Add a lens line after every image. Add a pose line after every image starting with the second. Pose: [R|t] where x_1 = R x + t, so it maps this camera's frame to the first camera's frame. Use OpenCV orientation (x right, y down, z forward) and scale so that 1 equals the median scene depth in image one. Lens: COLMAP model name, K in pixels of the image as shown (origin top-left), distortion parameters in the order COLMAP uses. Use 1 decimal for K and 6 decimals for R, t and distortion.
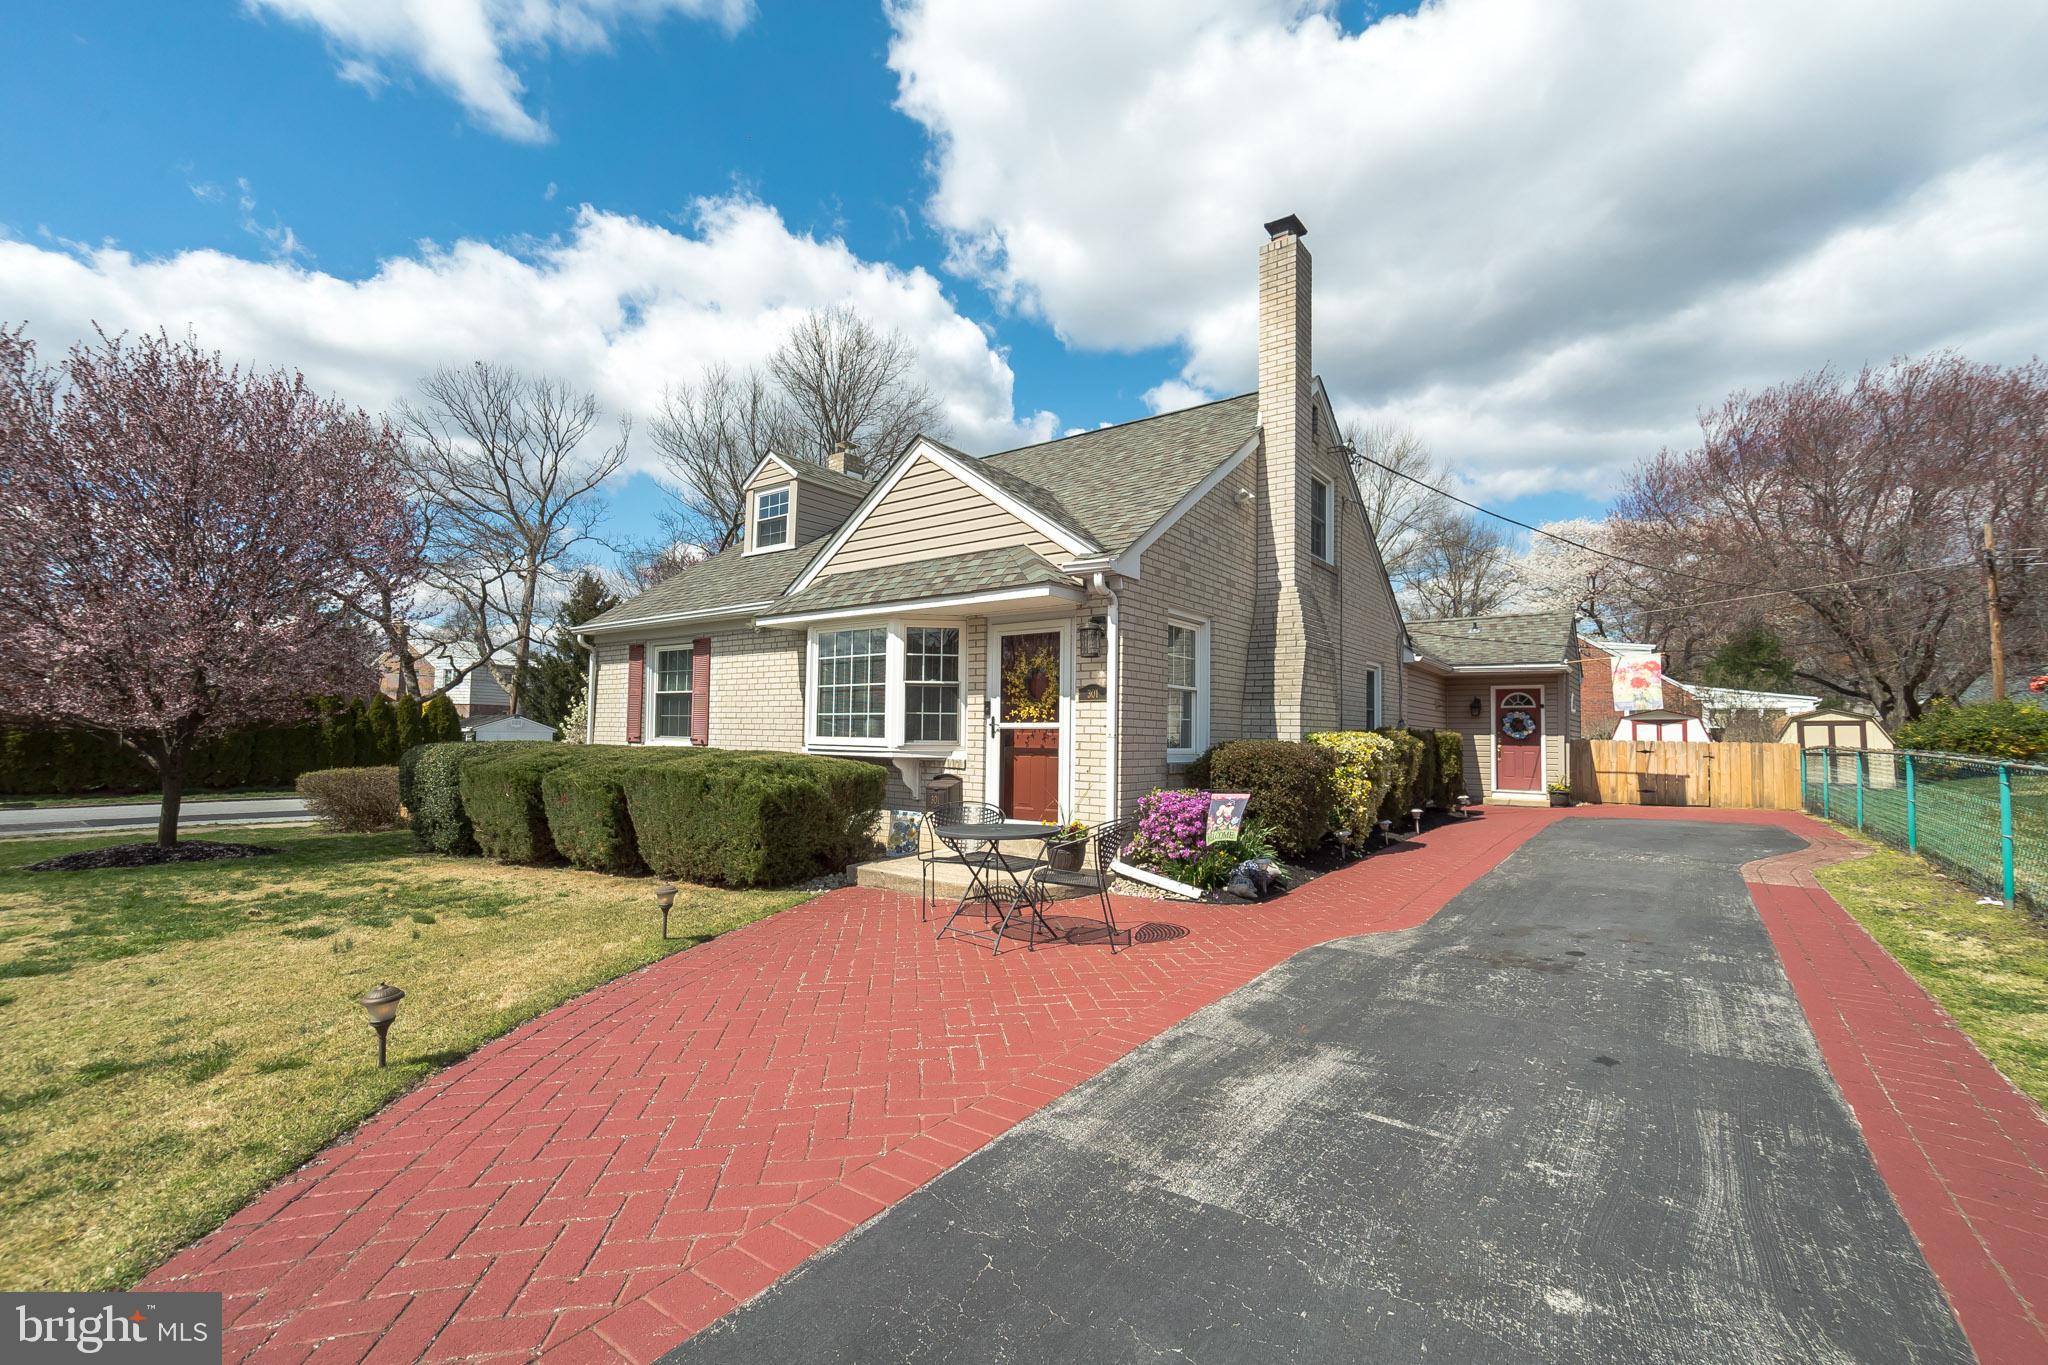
lens RADIAL K [[830.7, 0, 1011.1], [0, 830.7, 648.9], [0, 0, 1]] dist [-0.019583, 0.024758]
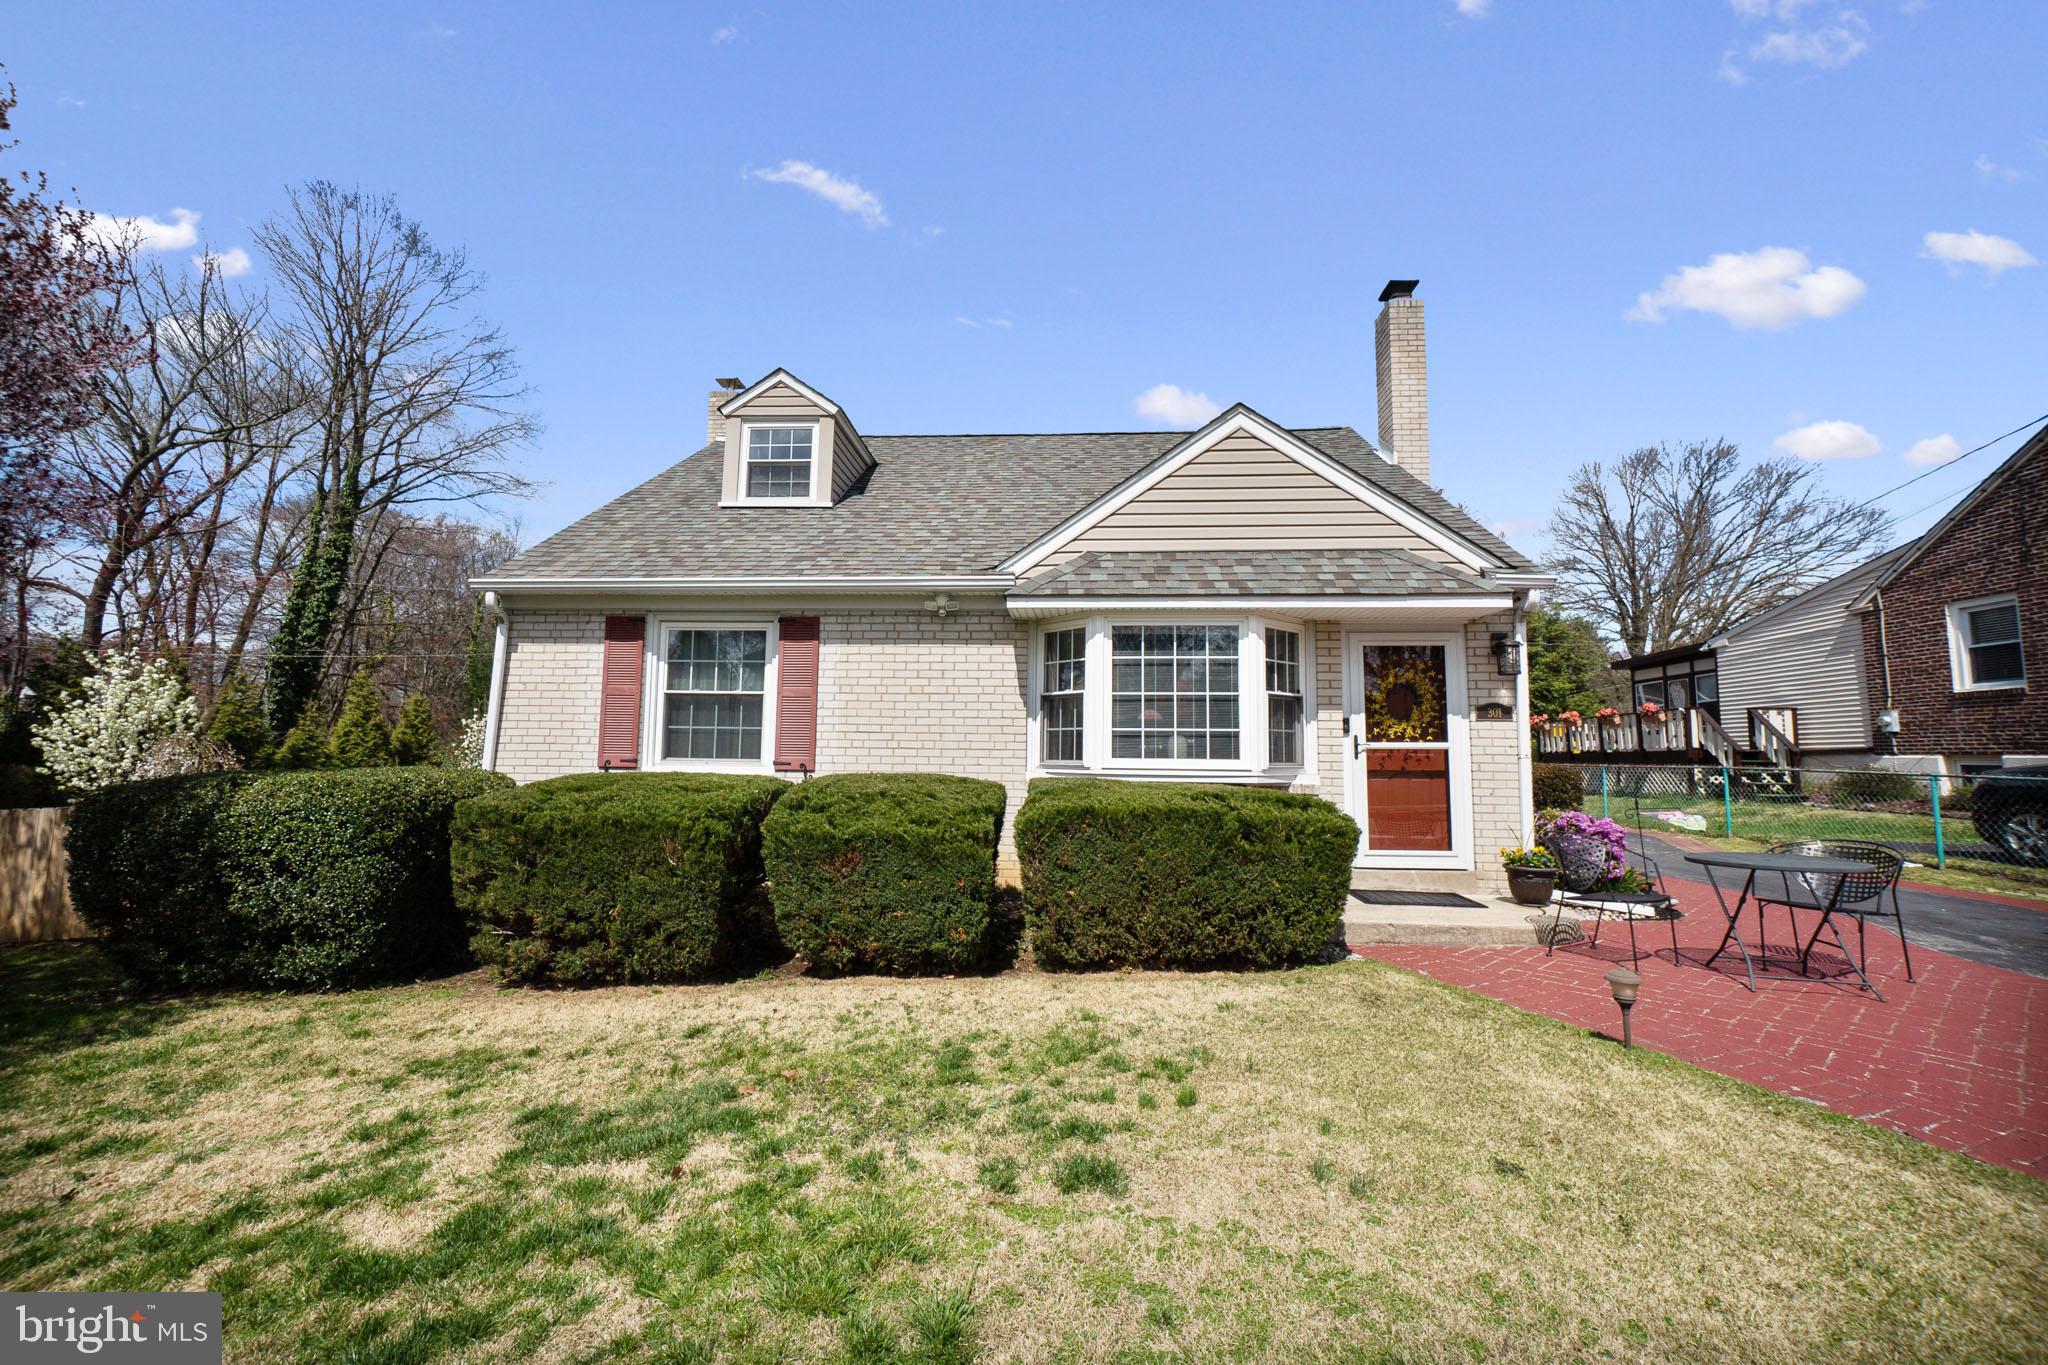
lens RADIAL K [[830.7, 0, 1011.1], [0, 830.7, 648.9], [0, 0, 1]] dist [-0.019583, 0.024758]
pose [[0.847606, 0.066113, 0.526491, -0.770600], [-0.054238, 0.997806, -0.037978, 0.040939], [-0.527847, 0.003634, 0.849332, 0.417307]]
